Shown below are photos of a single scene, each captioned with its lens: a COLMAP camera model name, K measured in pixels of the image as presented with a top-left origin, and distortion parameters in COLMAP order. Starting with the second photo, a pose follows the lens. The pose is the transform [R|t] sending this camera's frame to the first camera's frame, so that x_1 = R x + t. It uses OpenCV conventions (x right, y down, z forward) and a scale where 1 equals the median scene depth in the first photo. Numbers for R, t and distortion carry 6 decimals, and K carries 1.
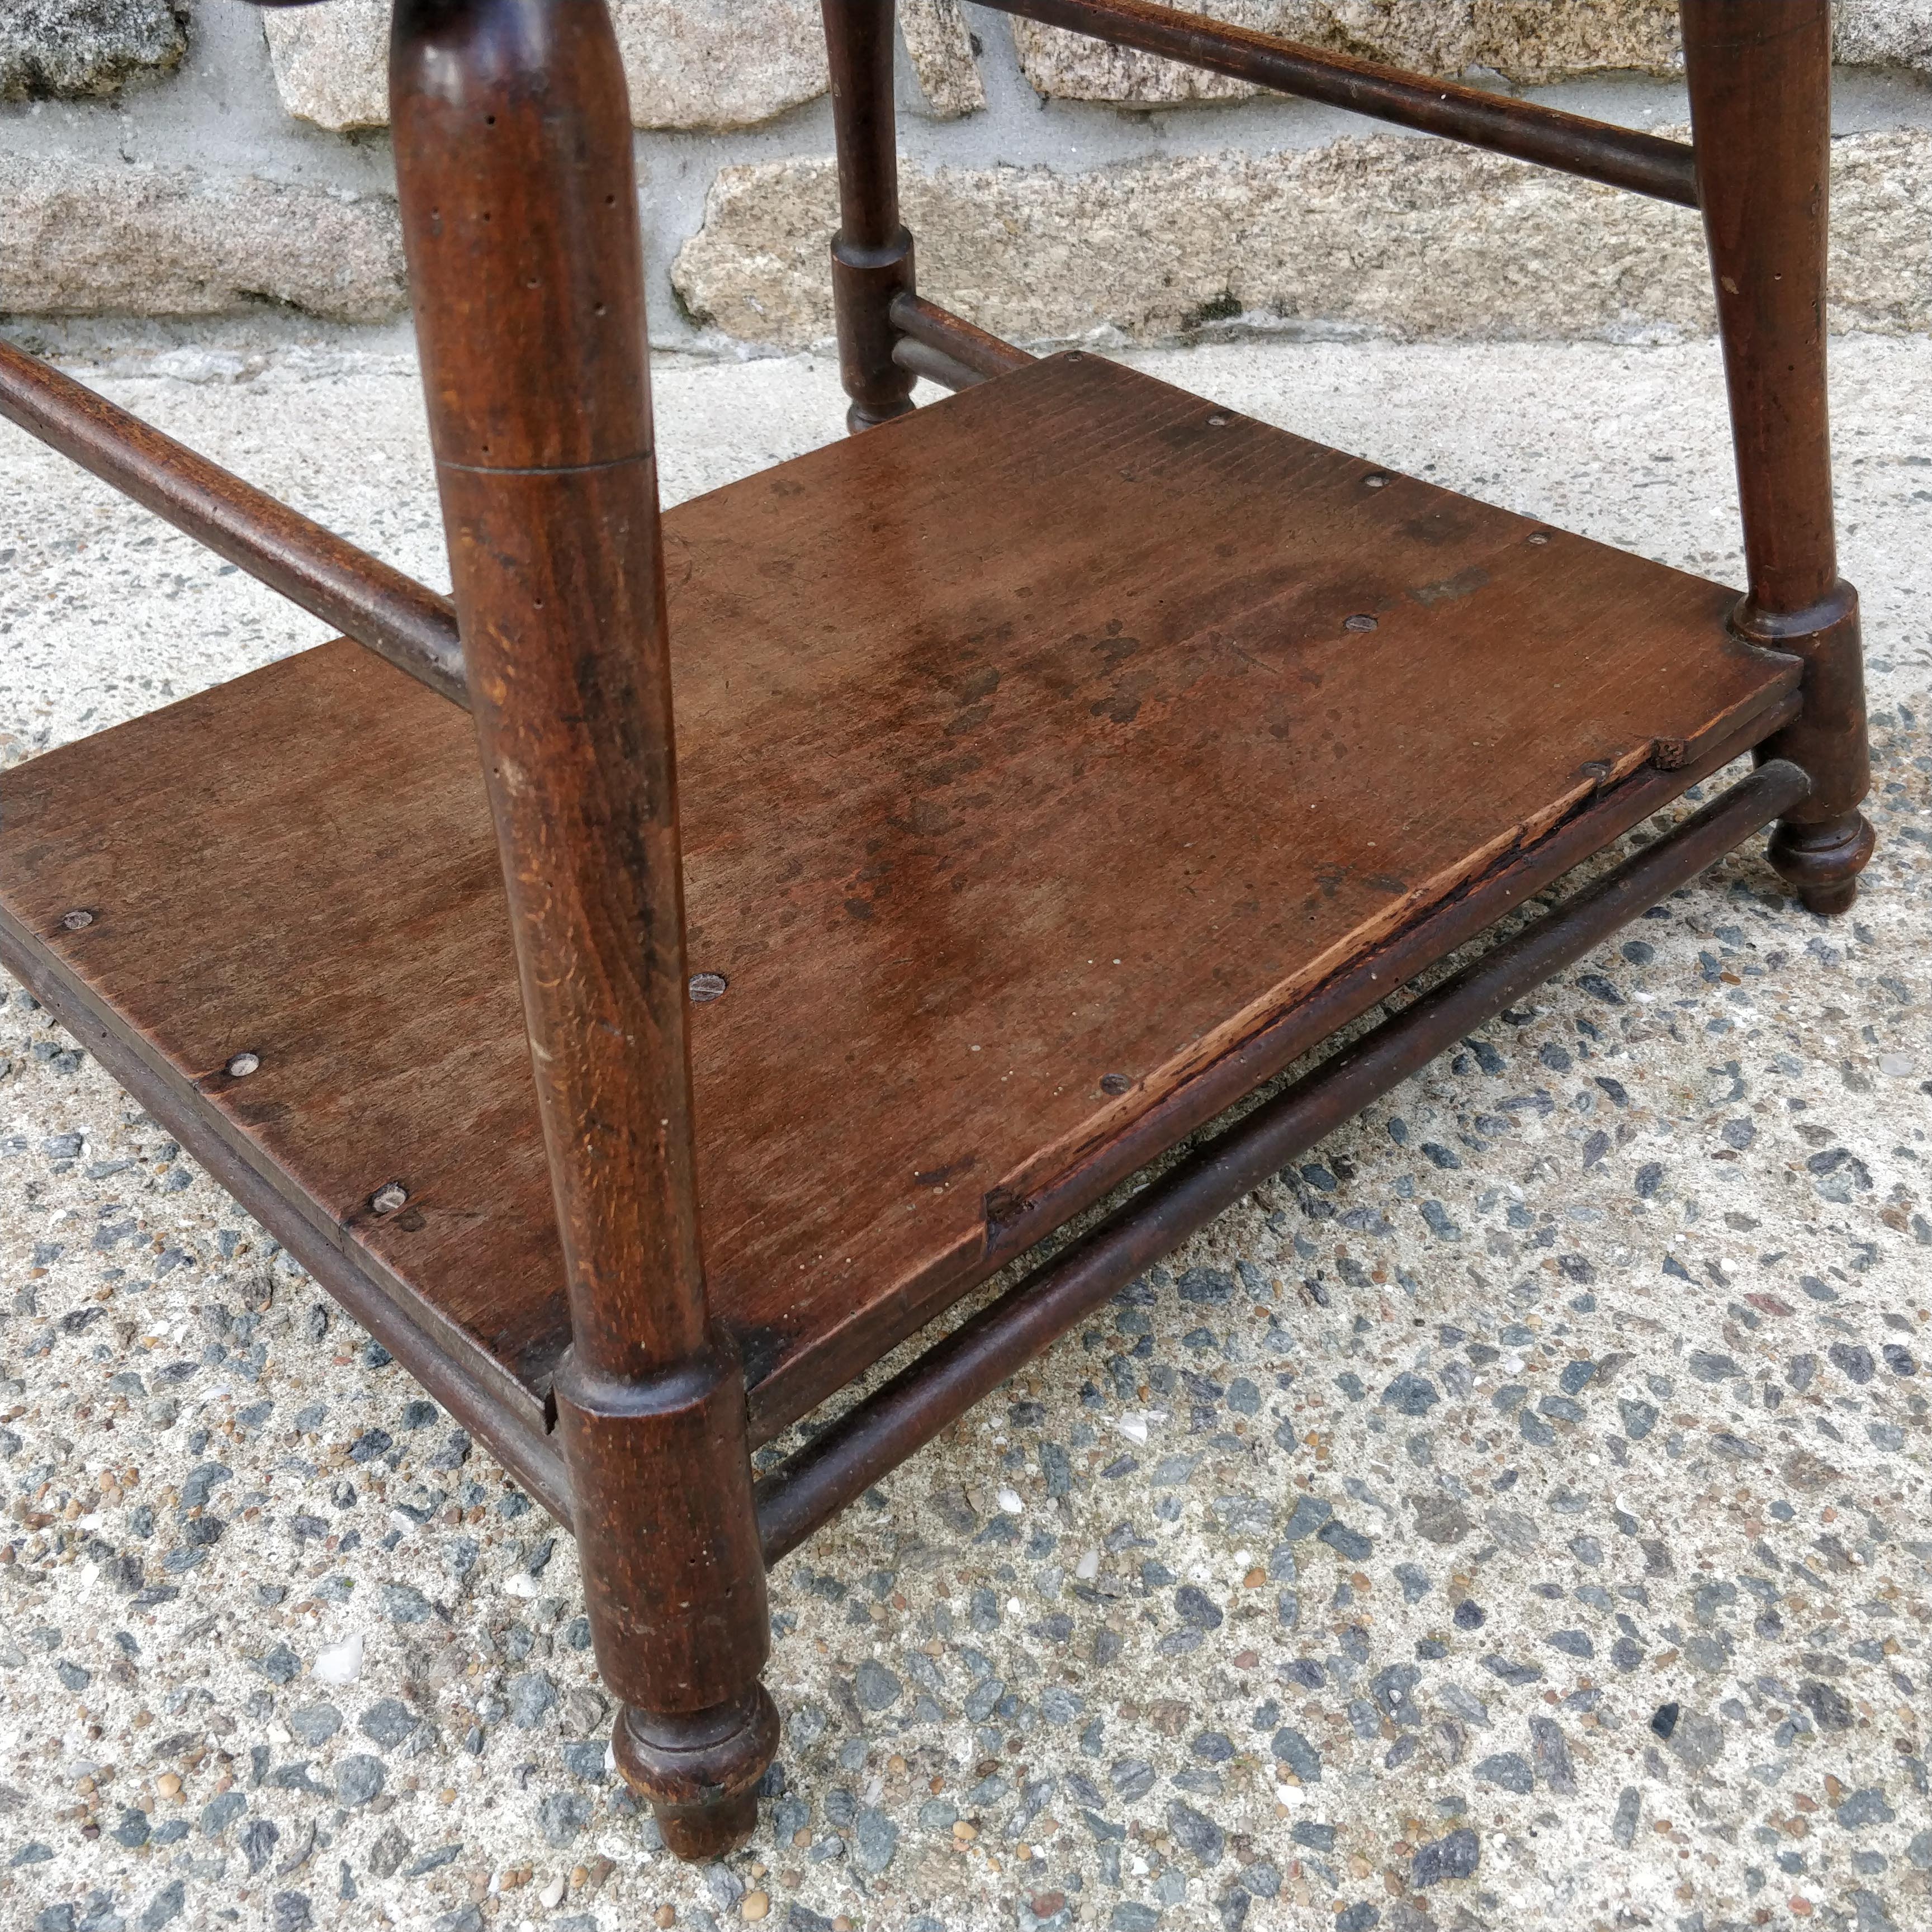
lens RADIAL K [[2108.1, 0, 966.0], [0, 2108.1, 966.0], [0, 0, 1]] dist [0.012181, -0.035680]
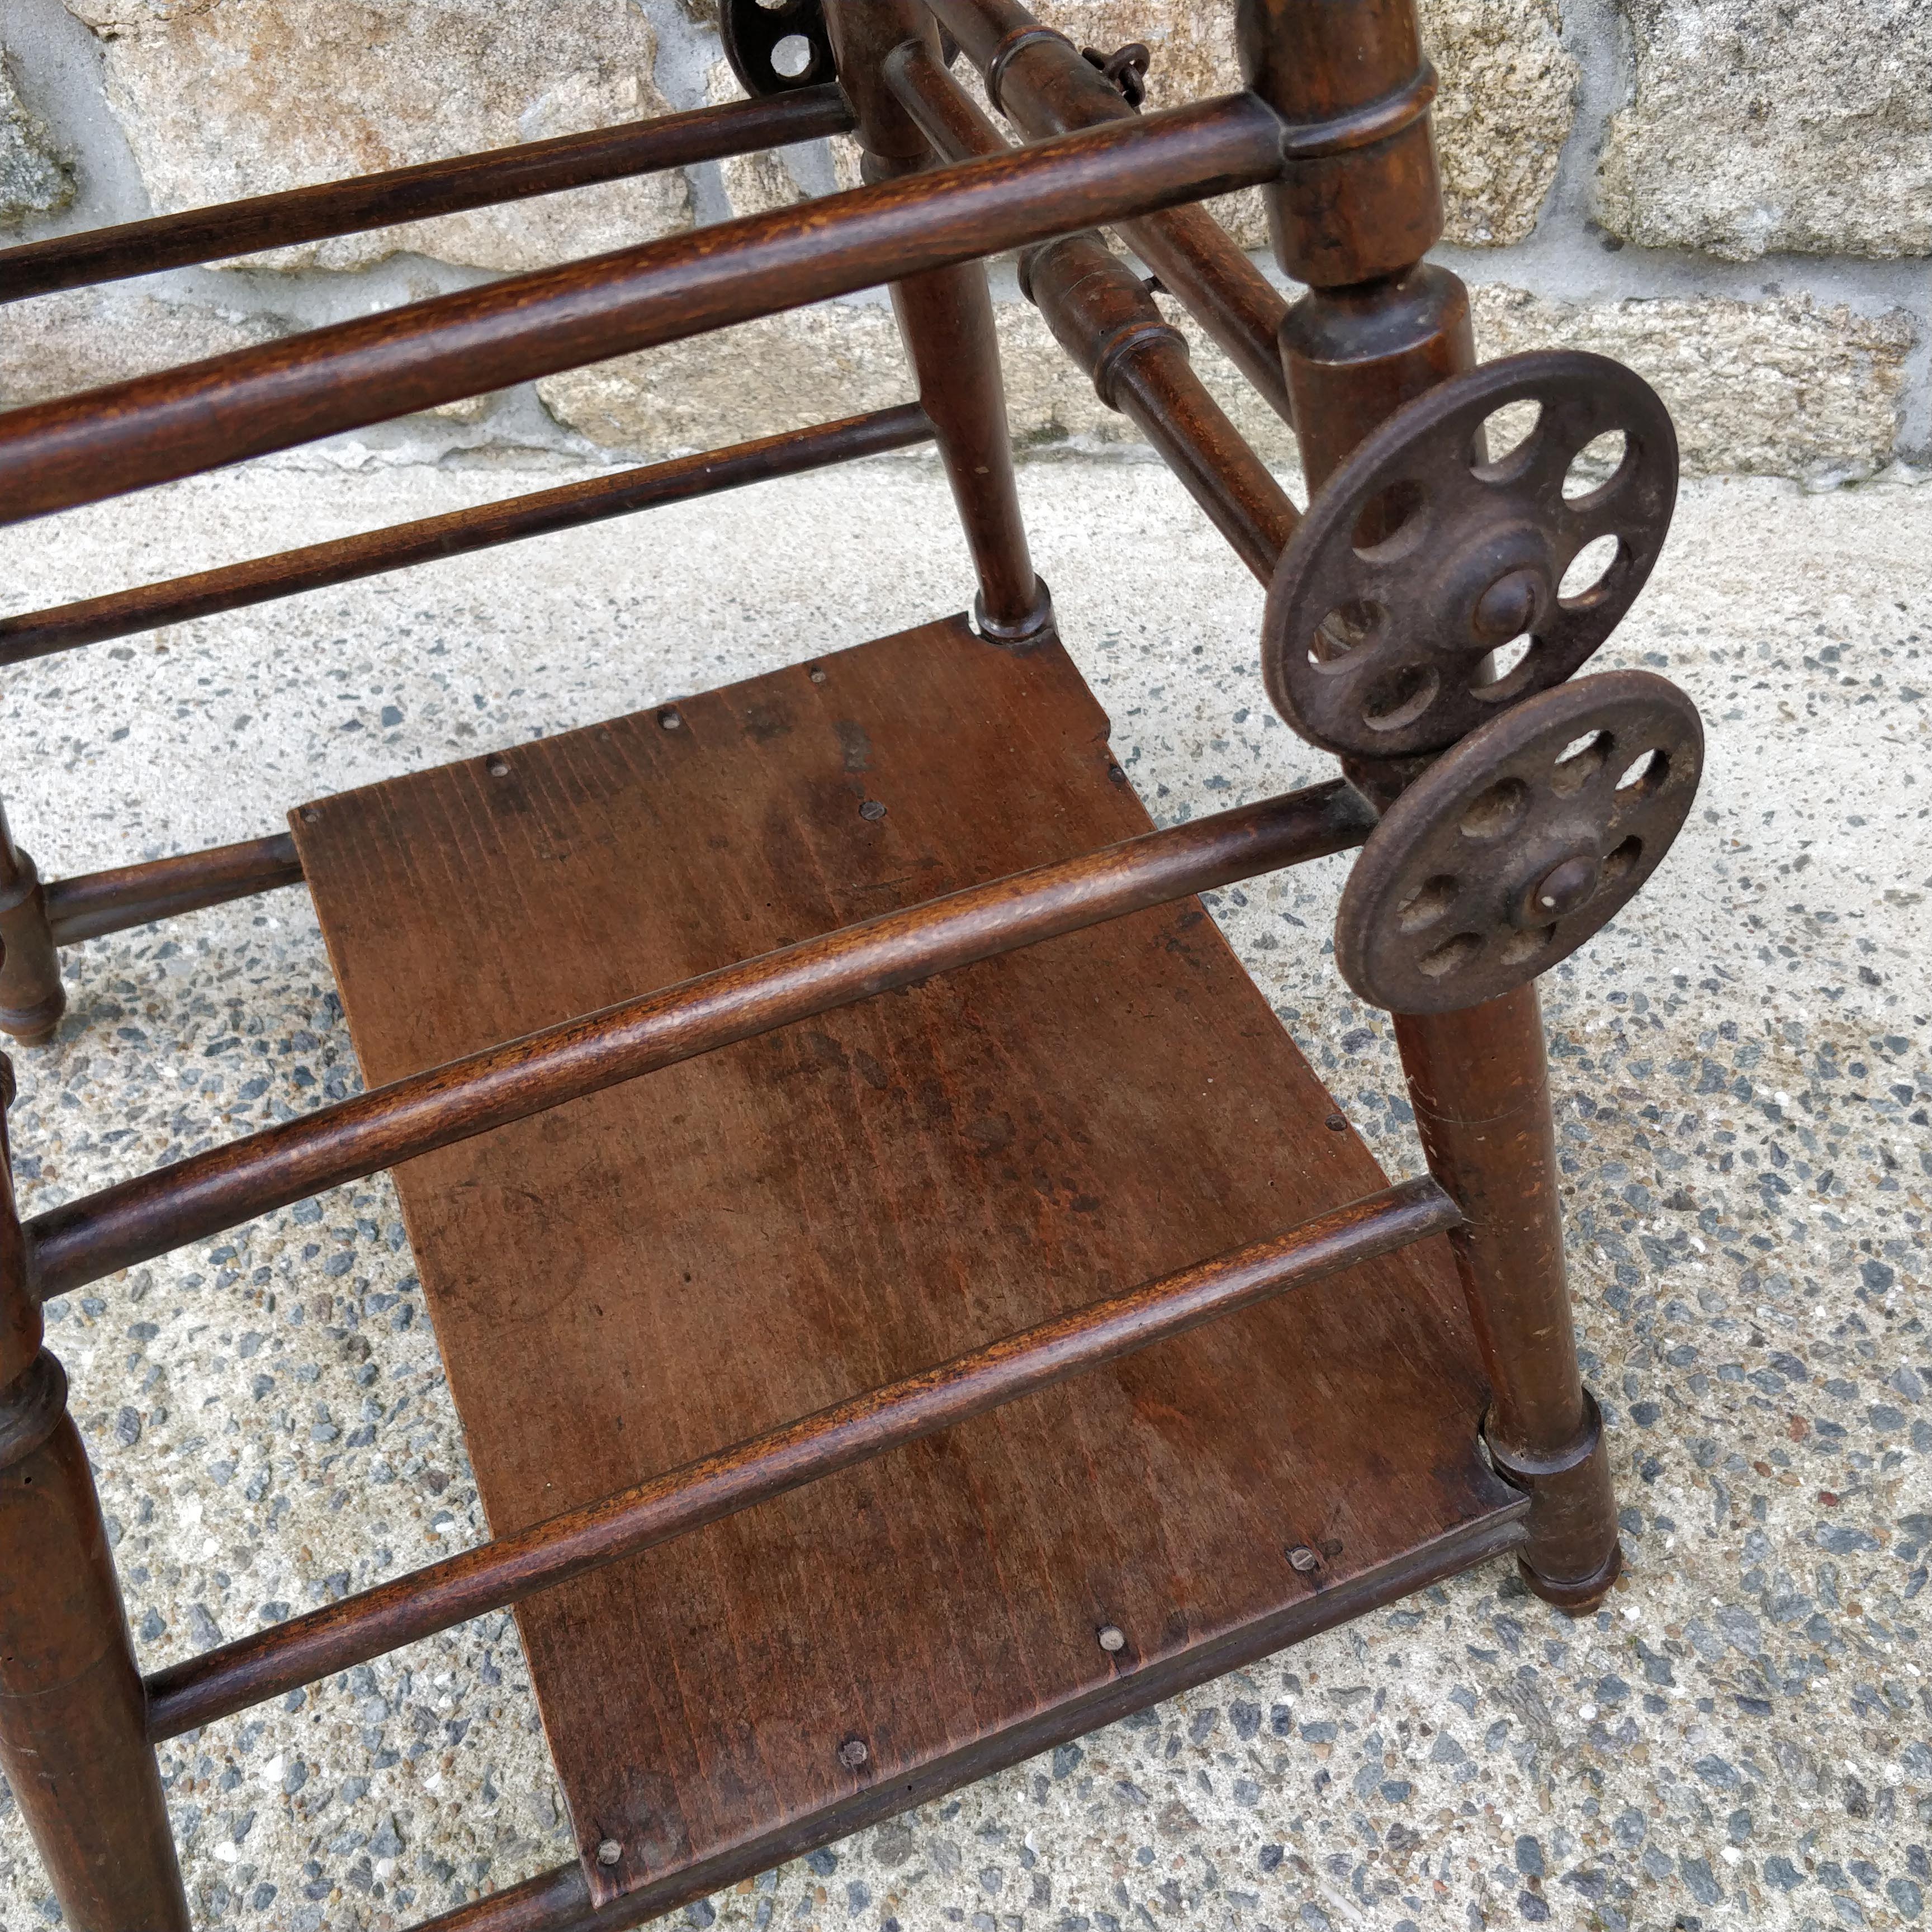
lens RADIAL K [[2108.1, 0, 966.0], [0, 2108.1, 966.0], [0, 0, 1]] dist [0.012181, -0.035680]
pose [[0.997069, 0.044595, -0.062172, 0.327889], [-0.030241, 0.976110, 0.215162, -0.576176], [0.070282, -0.212651, 0.974597, -0.196851]]
